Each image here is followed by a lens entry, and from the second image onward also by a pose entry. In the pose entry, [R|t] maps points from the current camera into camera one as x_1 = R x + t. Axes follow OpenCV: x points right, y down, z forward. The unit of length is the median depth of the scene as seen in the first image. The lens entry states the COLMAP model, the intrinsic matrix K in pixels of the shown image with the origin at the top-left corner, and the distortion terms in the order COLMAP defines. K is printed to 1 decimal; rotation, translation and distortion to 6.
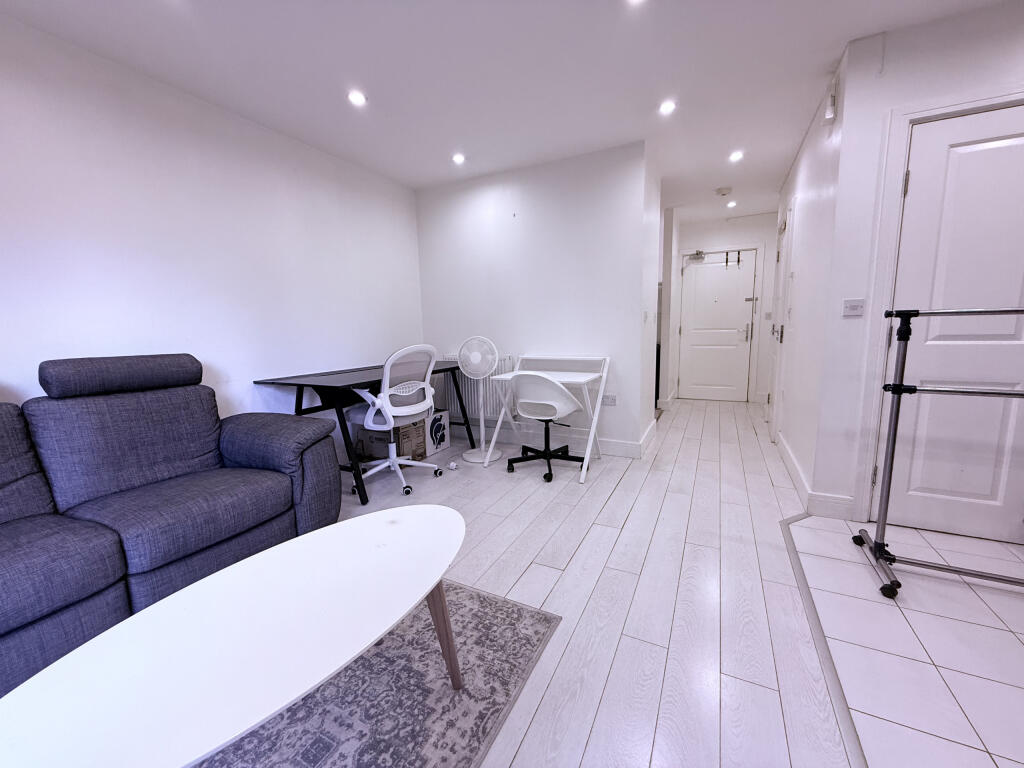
lens RADIAL K [[409.2, 0, 512.0], [0, 409.2, 384.0], [0, 0, 1]] dist [0.000161, -0.000073]
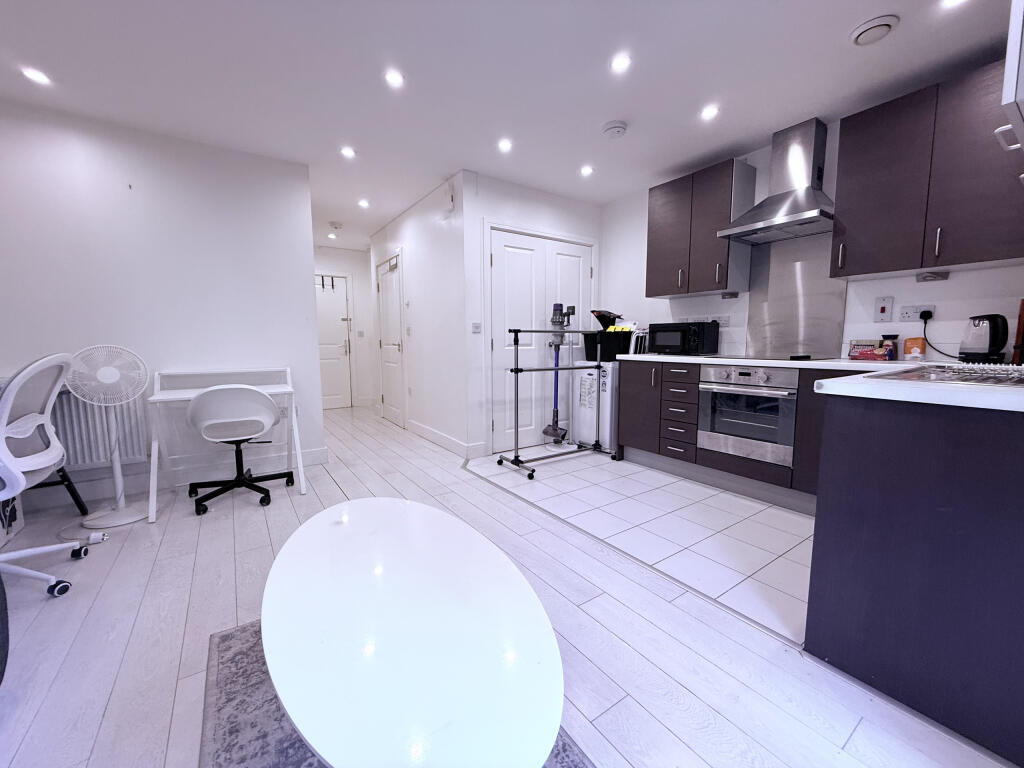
lens RADIAL K [[409.2, 0, 512.0], [0, 409.2, 384.0], [0, 0, 1]] dist [0.000161, -0.000073]
pose [[0.474561, -0.071725, 0.877295, -0.463204], [0.117393, 0.992928, 0.017677, 0.023868], [-0.872359, 0.094600, 0.479625, 0.078779]]
